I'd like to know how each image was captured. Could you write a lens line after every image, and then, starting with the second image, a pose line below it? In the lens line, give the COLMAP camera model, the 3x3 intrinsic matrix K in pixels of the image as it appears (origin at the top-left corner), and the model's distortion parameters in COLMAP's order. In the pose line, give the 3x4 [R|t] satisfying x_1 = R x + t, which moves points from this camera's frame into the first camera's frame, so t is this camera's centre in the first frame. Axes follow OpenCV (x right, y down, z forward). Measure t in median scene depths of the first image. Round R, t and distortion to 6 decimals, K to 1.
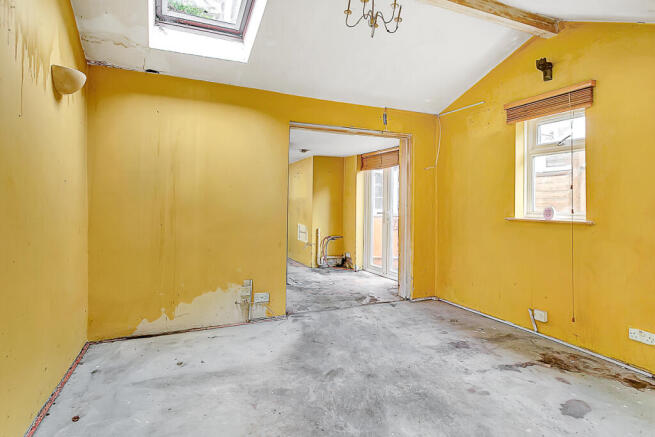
lens RADIAL K [[328.7, 0, 329.6], [0, 328.7, 195.9], [0, 0, 1]] dist [0.001497, 0.000569]
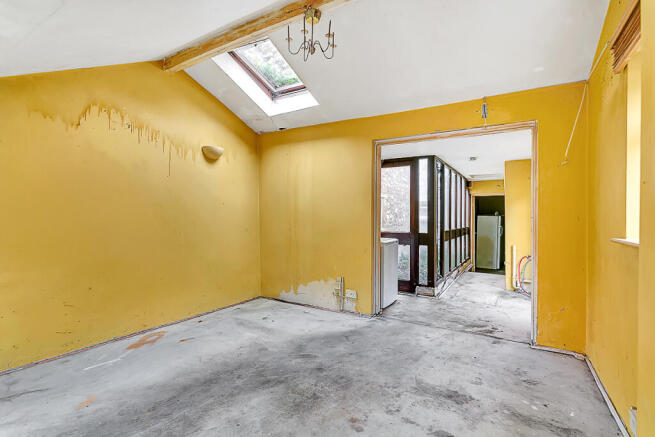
lens RADIAL K [[308.5, 0, 328.7], [0, 308.5, 214.6], [0, 0, 1]] dist [0.000472, 0.000151]
pose [[0.600017, -0.006568, -0.799961, 0.739982], [0.017264, 0.999840, 0.004739, 0.015491], [0.799801, -0.016654, 0.600034, 0.308584]]
